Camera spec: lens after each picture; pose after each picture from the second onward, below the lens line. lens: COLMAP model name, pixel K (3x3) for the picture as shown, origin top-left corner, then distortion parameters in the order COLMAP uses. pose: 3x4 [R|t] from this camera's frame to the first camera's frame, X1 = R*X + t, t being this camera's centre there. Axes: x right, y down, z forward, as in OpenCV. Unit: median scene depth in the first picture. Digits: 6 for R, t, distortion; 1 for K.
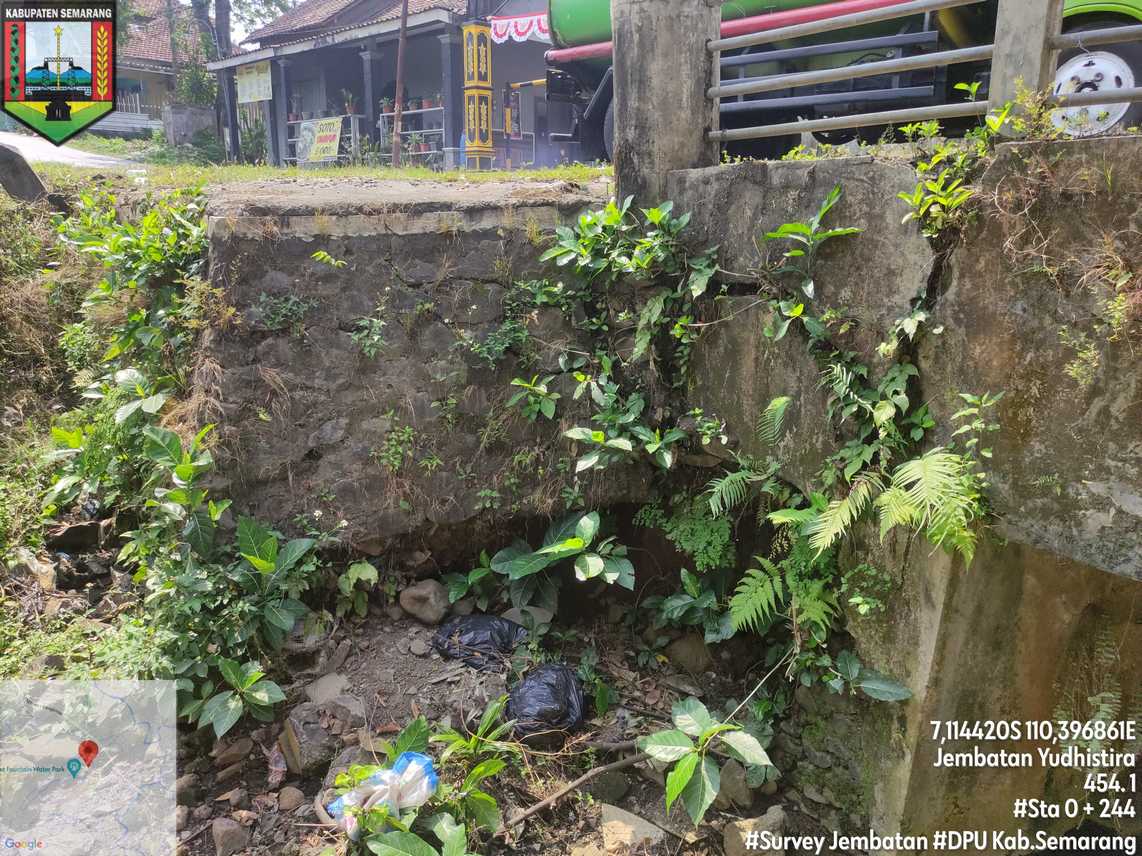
lens RADIAL K [[842.5, 0, 570.6], [0, 842.5, 425.0], [0, 0, 1]] dist [0.050761, -0.052026]
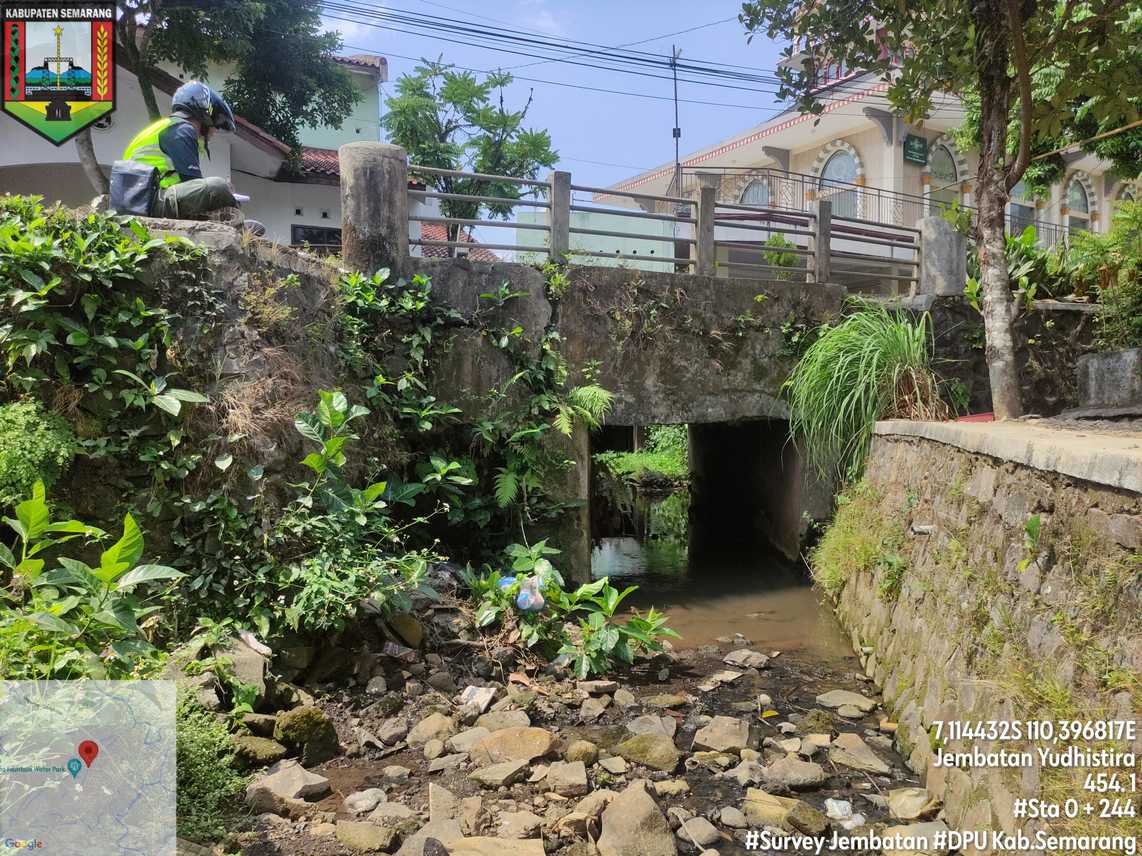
lens RADIAL K [[842.5, 0, 570.5], [0, 842.5, 425.3], [0, 0, 1]] dist [0.050761, -0.052026]
pose [[0.289720, -0.034655, 0.956484, -1.525709], [0.239395, 0.970203, -0.037361, 0.179566], [-0.926689, 0.239802, 0.289383, 0.318612]]
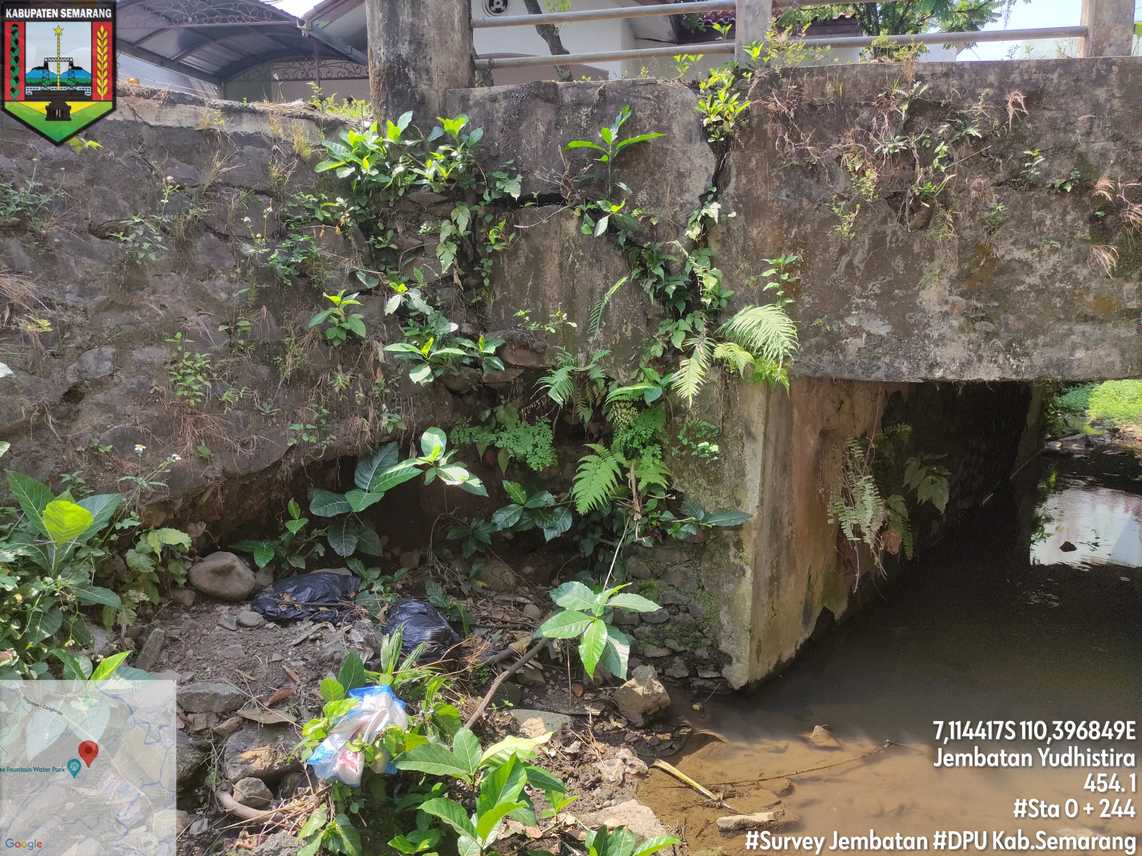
lens RADIAL K [[842.5, 0, 571.0], [0, 842.5, 424.6], [0, 0, 1]] dist [0.050761, -0.052026]
pose [[0.791918, -0.098618, 0.602612, -0.460980], [0.152451, 0.987552, -0.038728, 0.176515], [-0.591291, 0.122538, 0.797094, 0.156891]]
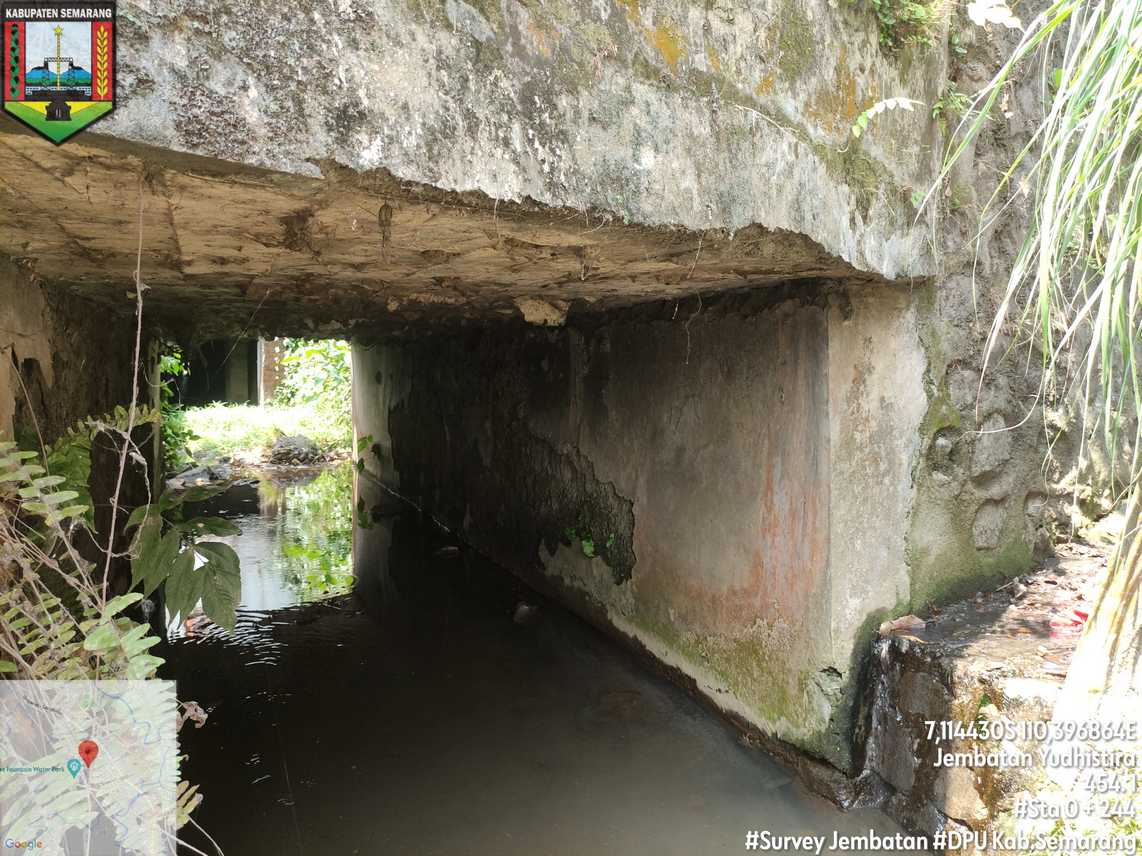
lens RADIAL K [[842.5, 0, 565.0], [0, 842.5, 425.8], [0, 0, 1]] dist [0.050761, -0.052026]
pose [[-0.122517, -0.090906, 0.988294, 0.258962], [0.231448, 0.965723, 0.117522, 0.211701], [-0.965102, 0.243137, -0.097277, 0.713336]]
